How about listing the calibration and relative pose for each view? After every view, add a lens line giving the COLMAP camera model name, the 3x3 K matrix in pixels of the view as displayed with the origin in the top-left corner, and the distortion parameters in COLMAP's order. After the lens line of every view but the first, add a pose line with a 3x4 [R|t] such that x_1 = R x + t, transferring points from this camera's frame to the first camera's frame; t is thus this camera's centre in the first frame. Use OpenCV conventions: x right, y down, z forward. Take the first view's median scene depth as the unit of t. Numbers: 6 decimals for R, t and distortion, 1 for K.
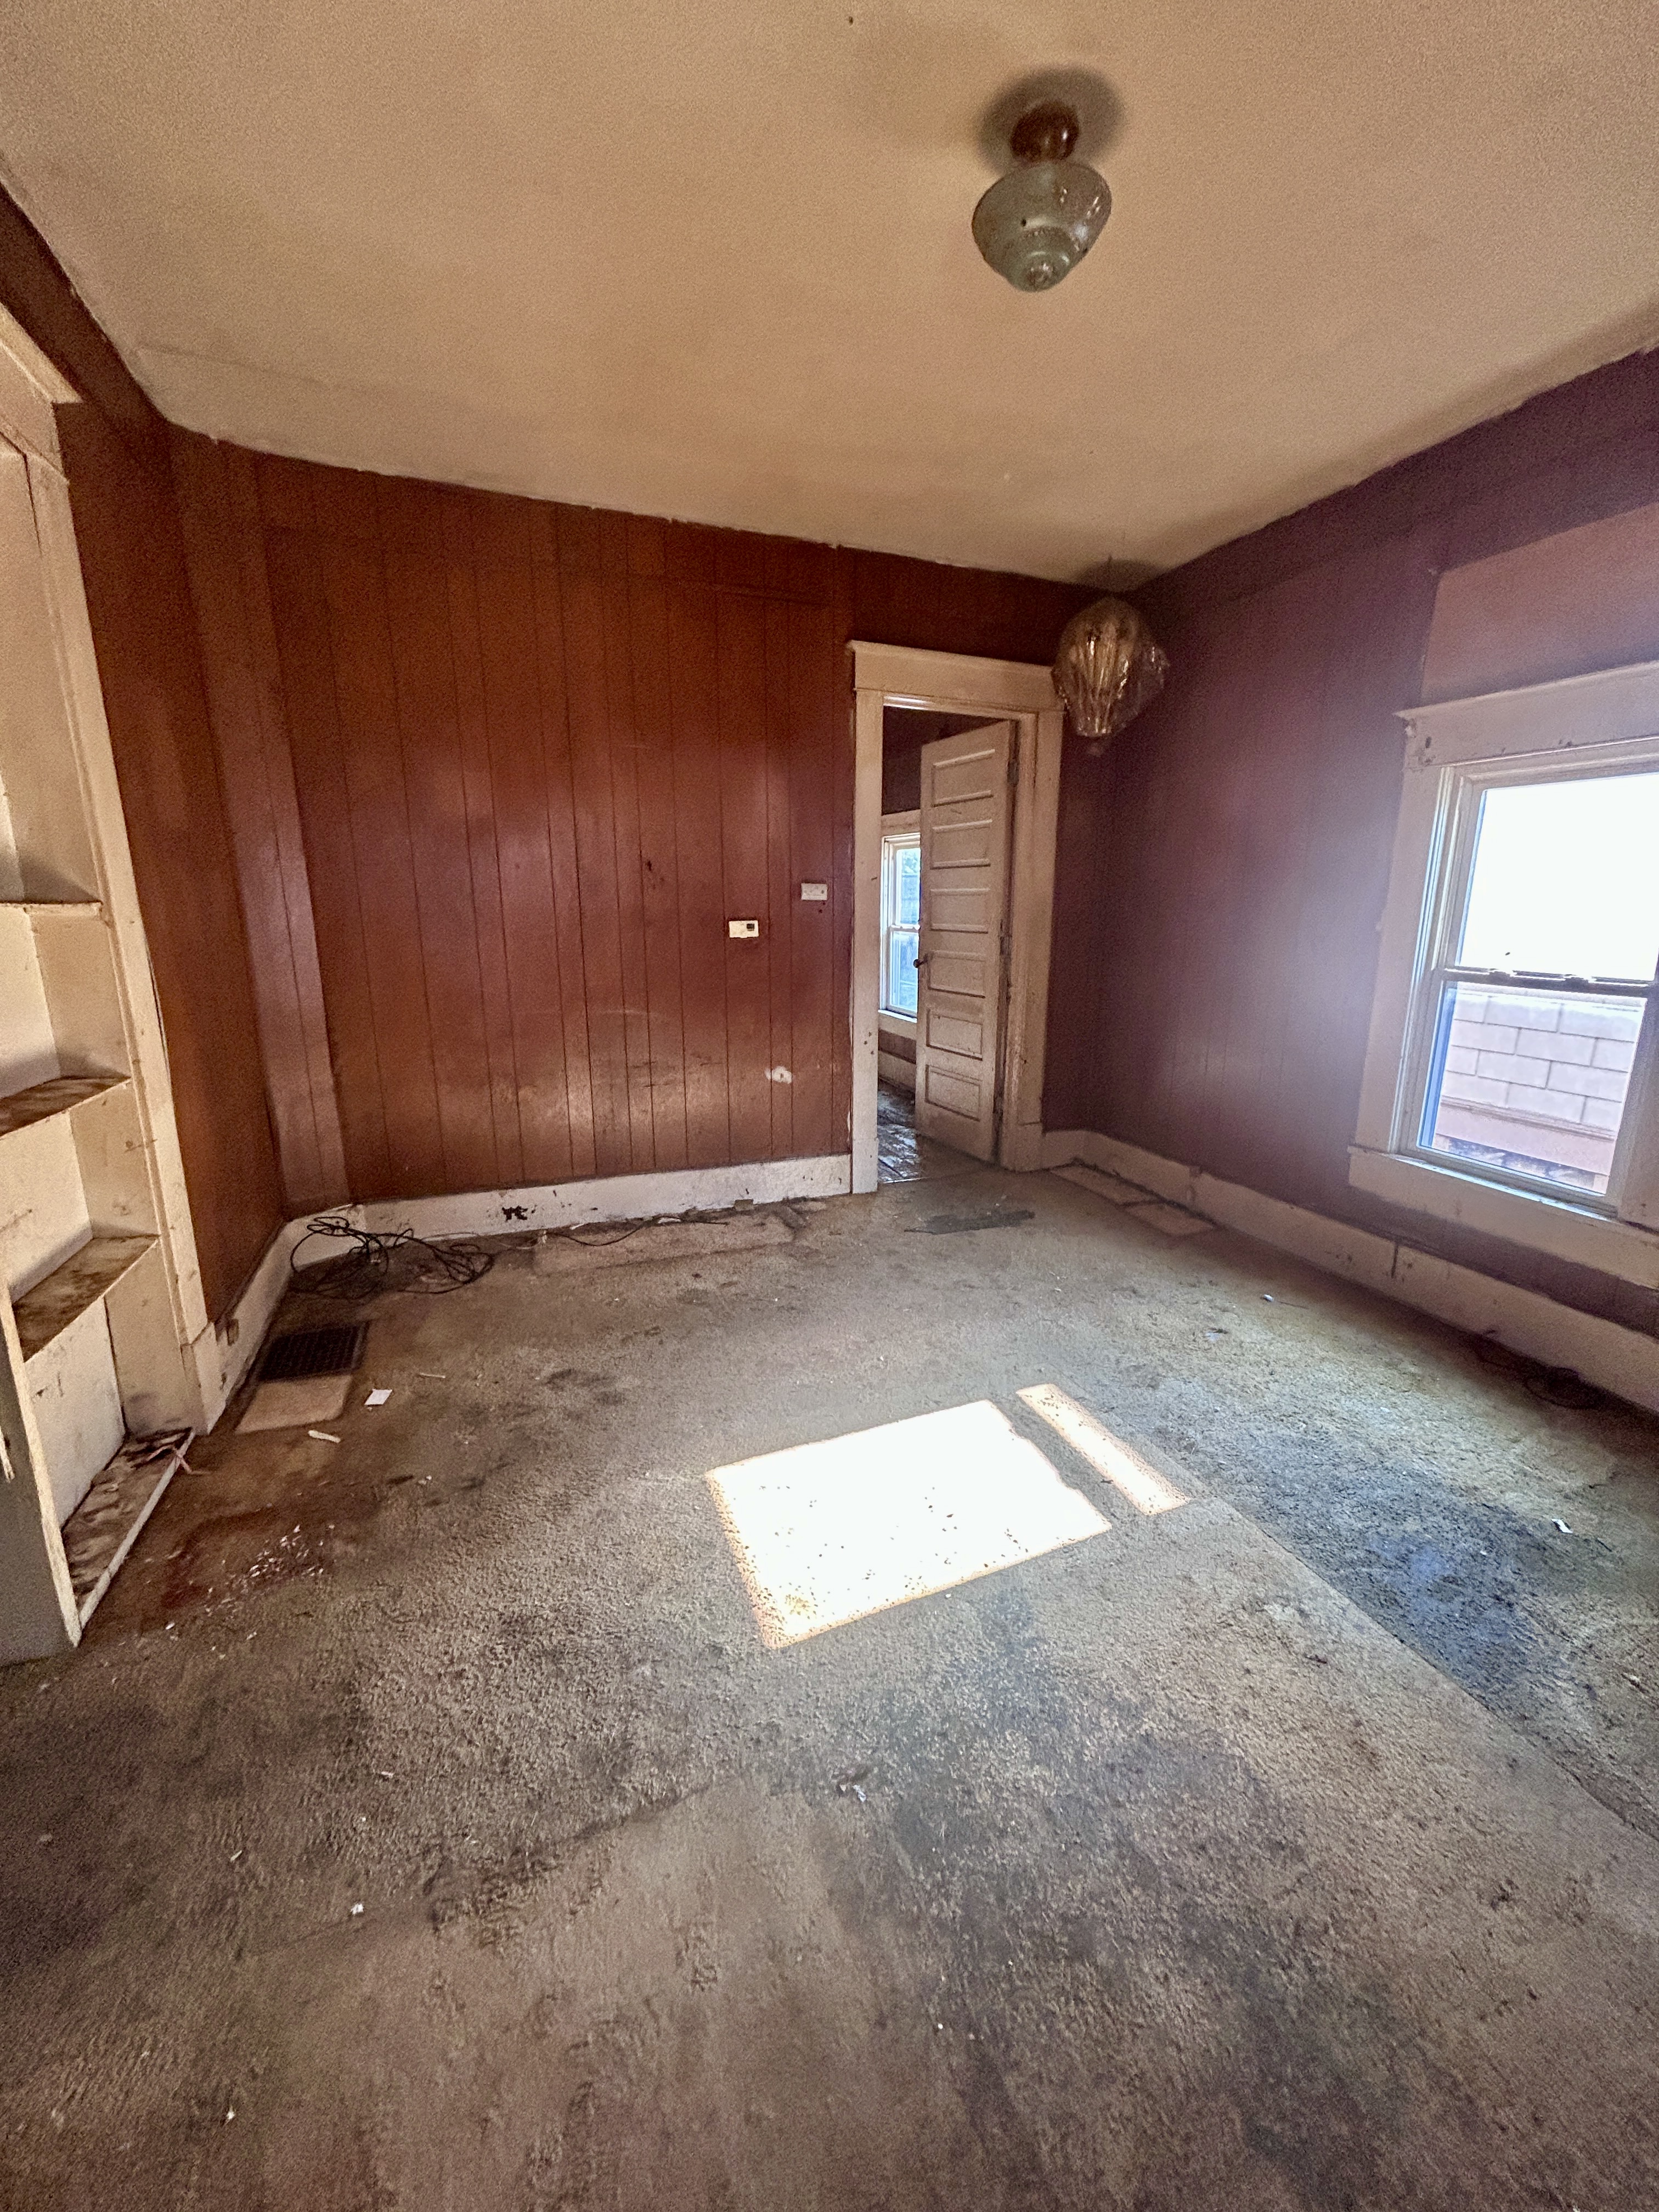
lens RADIAL K [[887.2, 0, 826.9], [0, 887.2, 1101.2], [0, 0, 1]] dist [-0.004610, 0.000383]
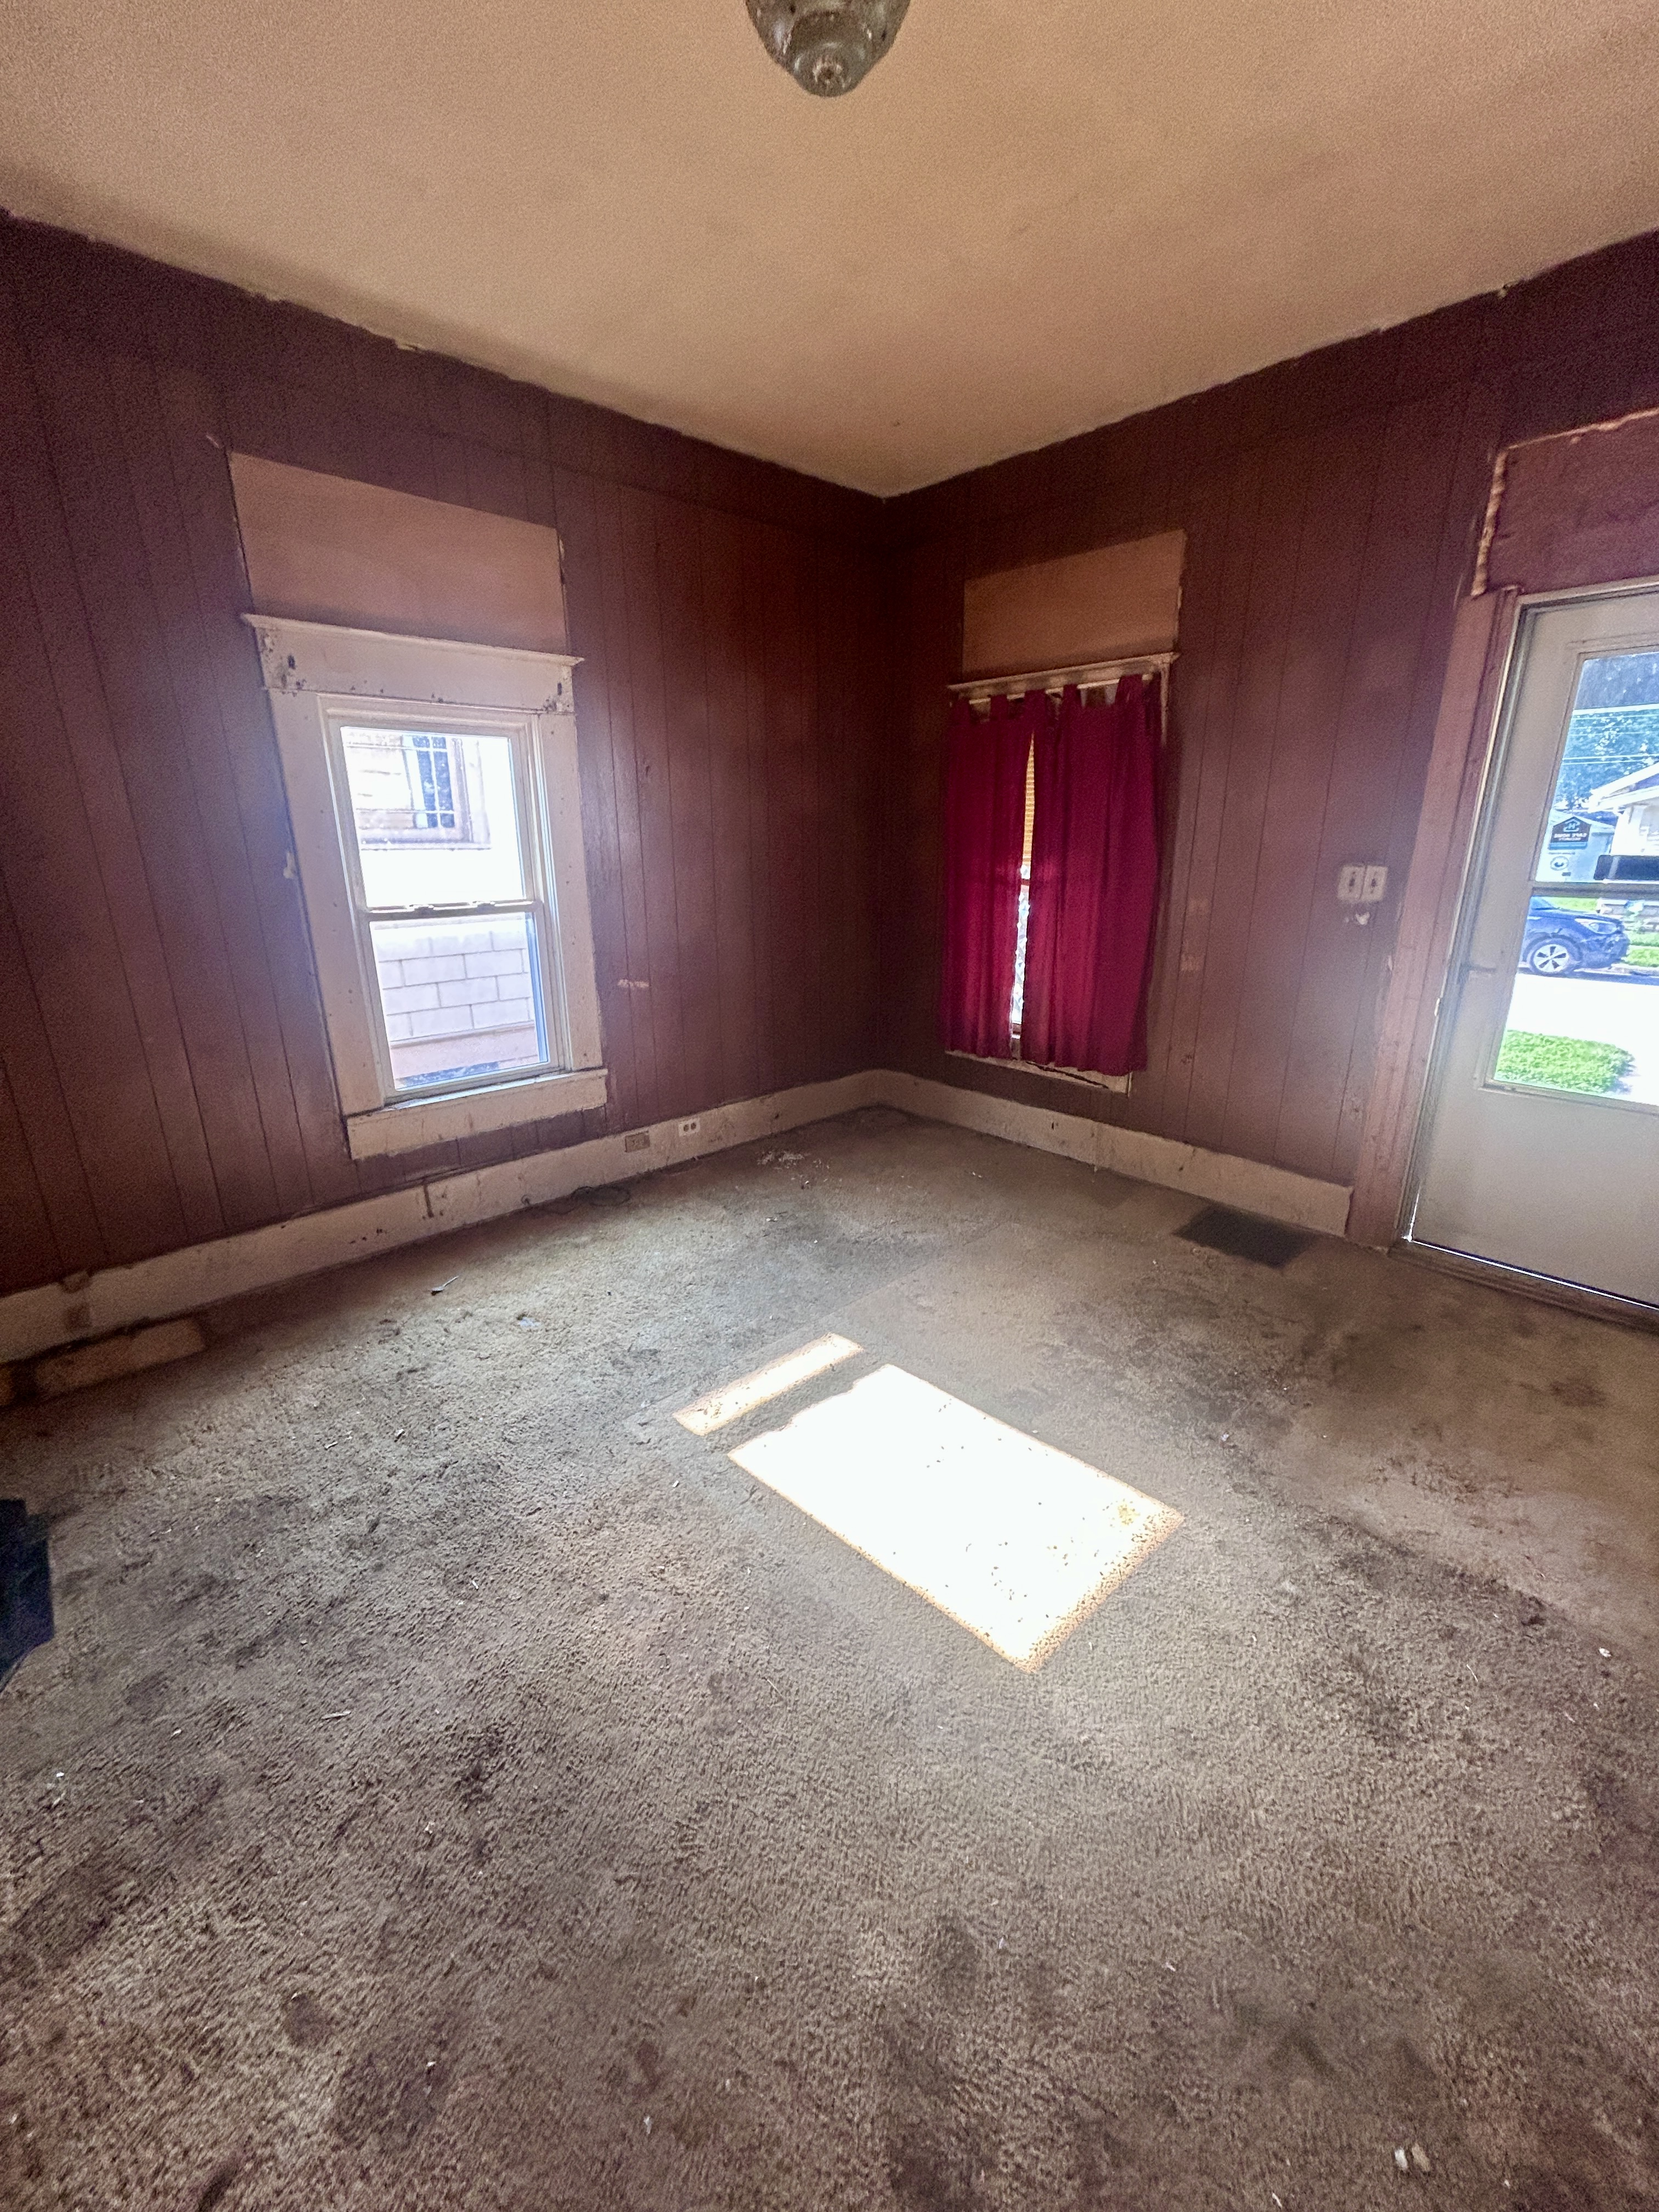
lens RADIAL K [[887.2, 0, 840.0], [0, 887.2, 1100.4], [0, 0, 1]] dist [-0.004610, 0.000383]
pose [[-0.377986, -0.270882, 0.885297, -0.503300], [0.213432, 0.904985, 0.368033, -0.245904], [-0.900874, 0.328062, -0.284257, 1.025641]]
